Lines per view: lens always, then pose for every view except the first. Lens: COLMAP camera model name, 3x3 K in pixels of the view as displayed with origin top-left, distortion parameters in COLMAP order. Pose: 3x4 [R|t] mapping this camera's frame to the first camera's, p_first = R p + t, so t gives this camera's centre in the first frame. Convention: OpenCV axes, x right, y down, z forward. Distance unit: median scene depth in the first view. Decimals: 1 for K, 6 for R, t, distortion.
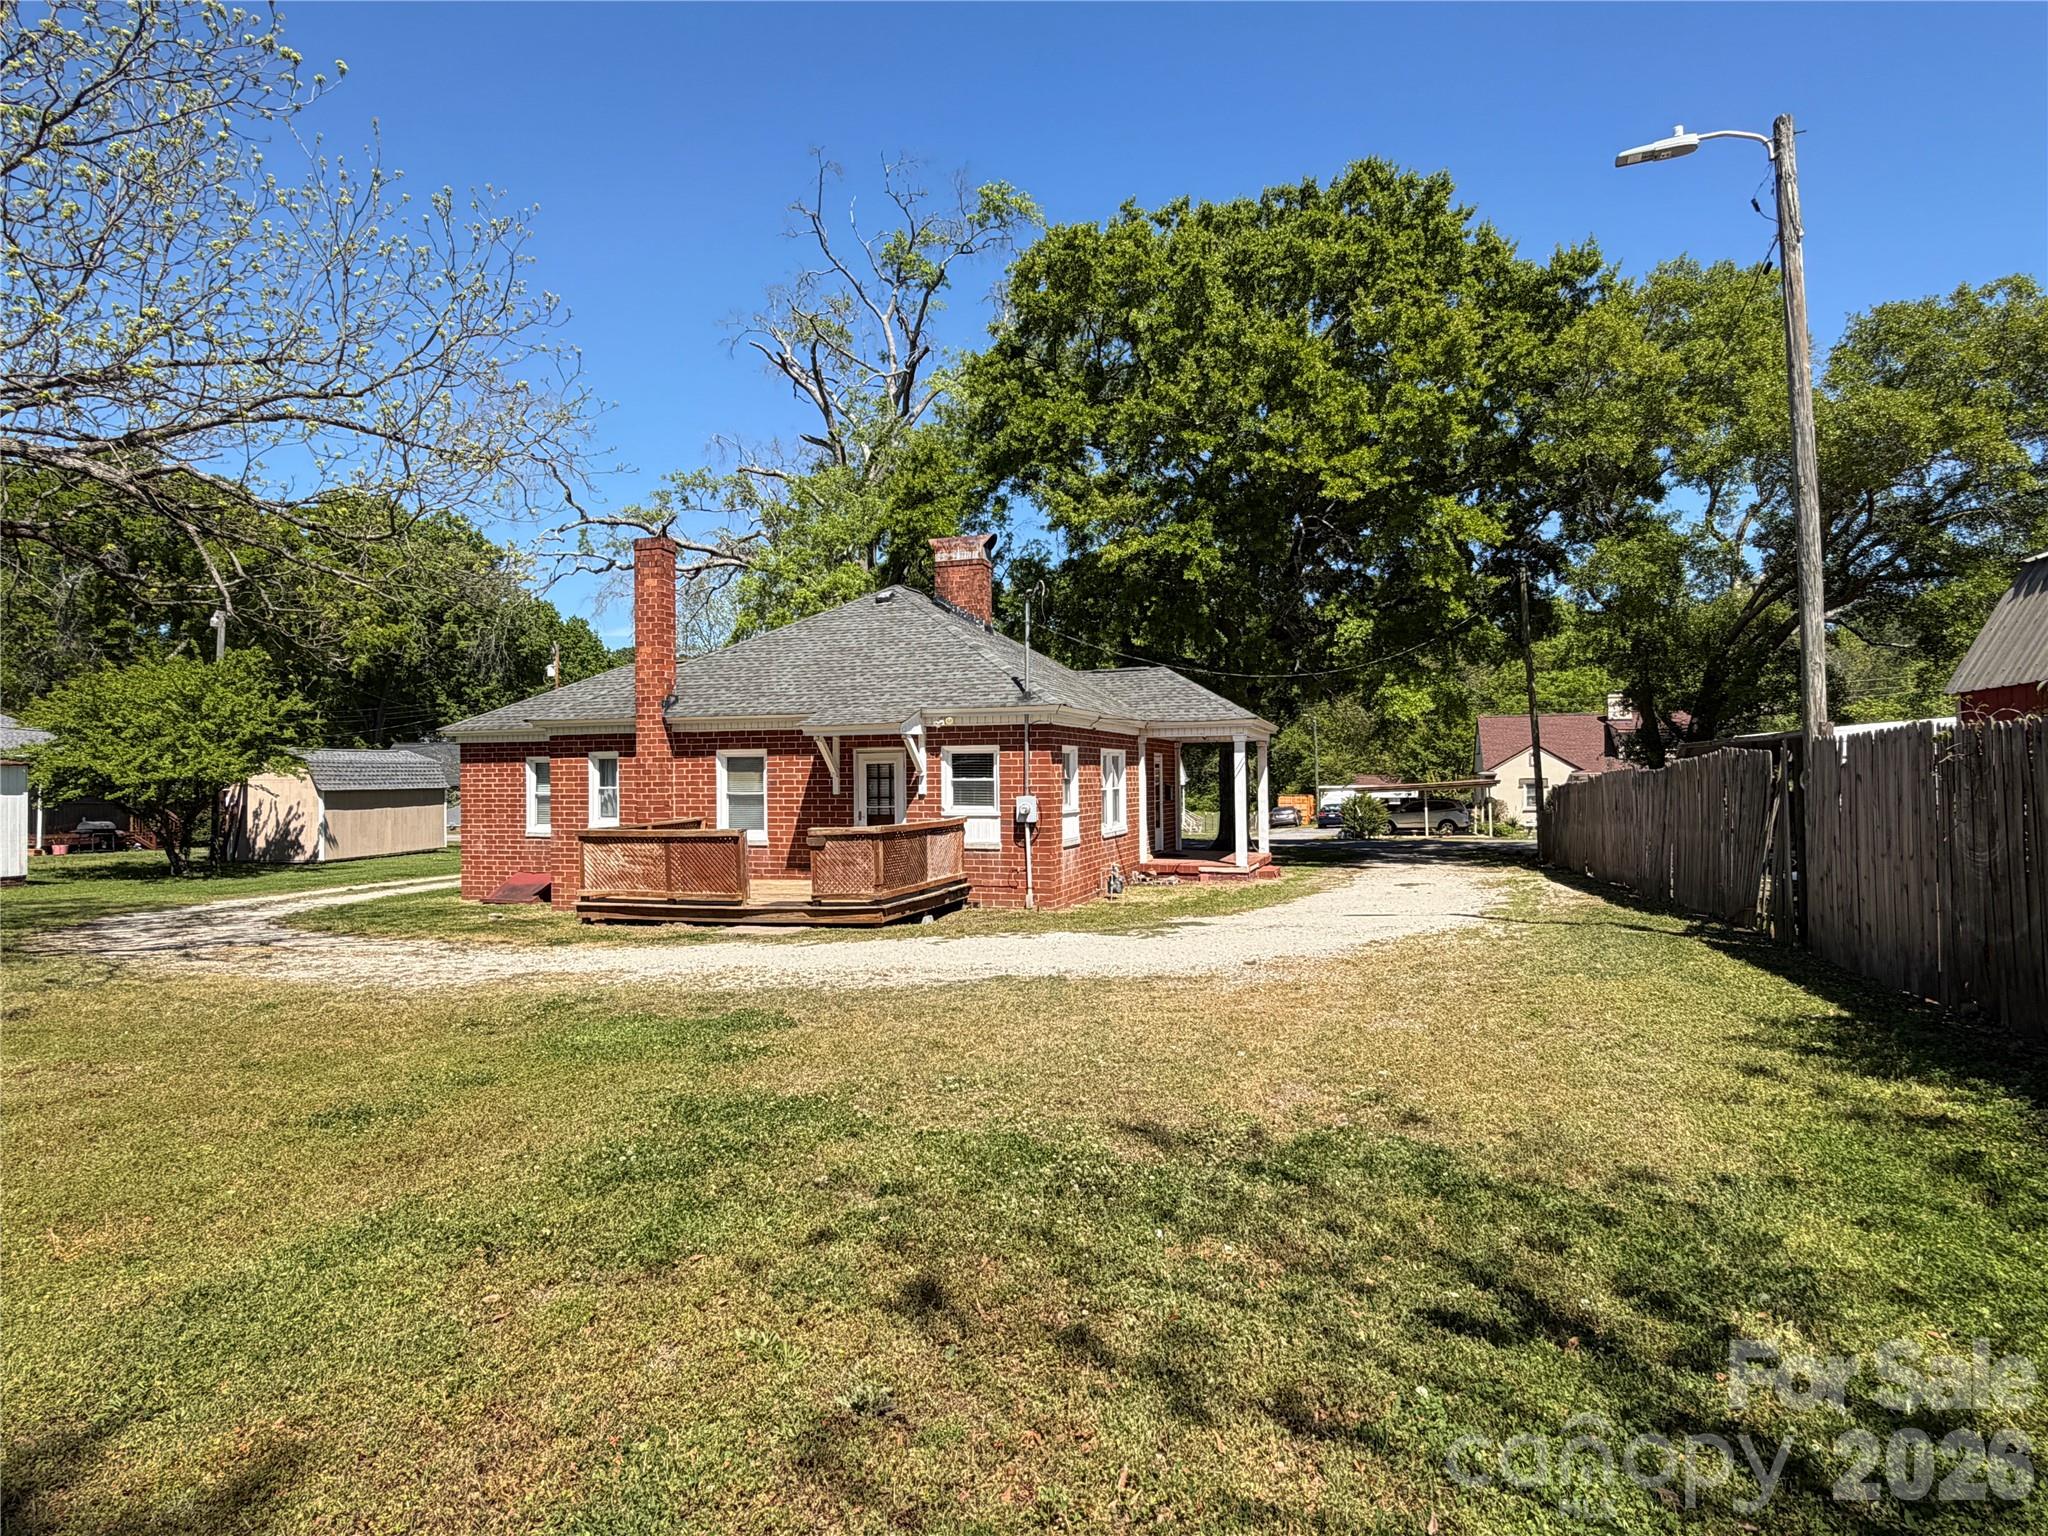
lens RADIAL K [[1145.3, 0, 1014.8], [0, 1145.3, 772.1], [0, 0, 1]] dist [0.000454, 0.000664]
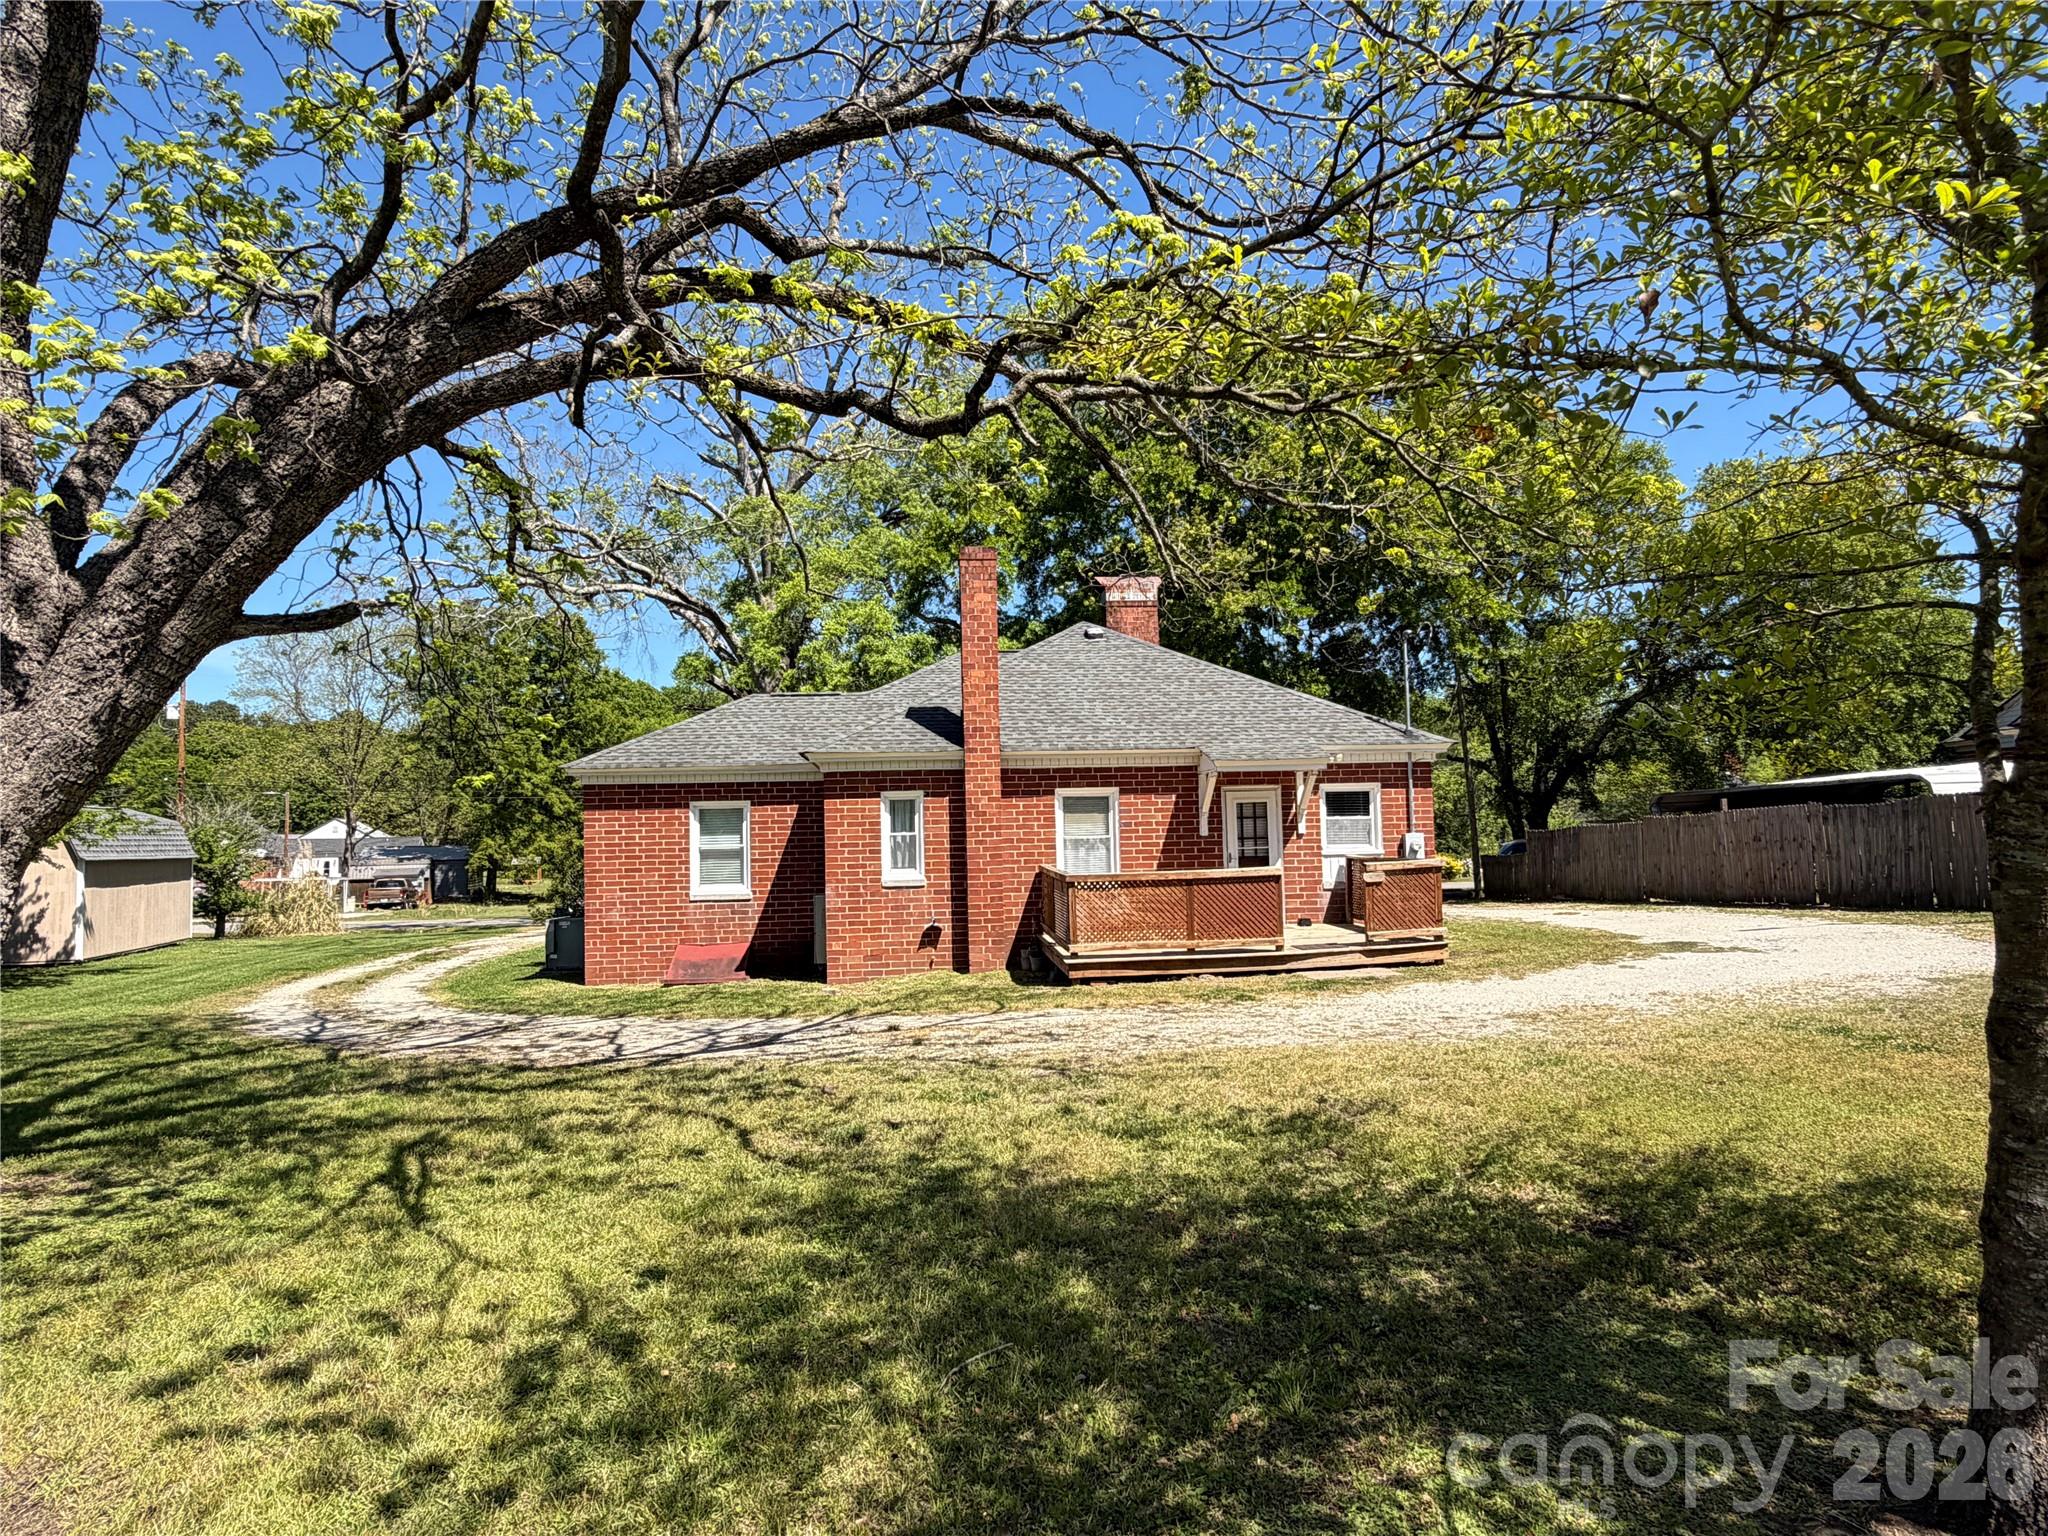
lens RADIAL K [[1145.3, 0, 1014.8], [0, 1145.3, 772.1], [0, 0, 1]] dist [0.000454, 0.000664]
pose [[0.912546, 0.010602, 0.408837, -0.657905], [0.013956, 0.998274, -0.057039, 0.018424], [-0.408736, 0.057756, 0.910823, 0.196531]]
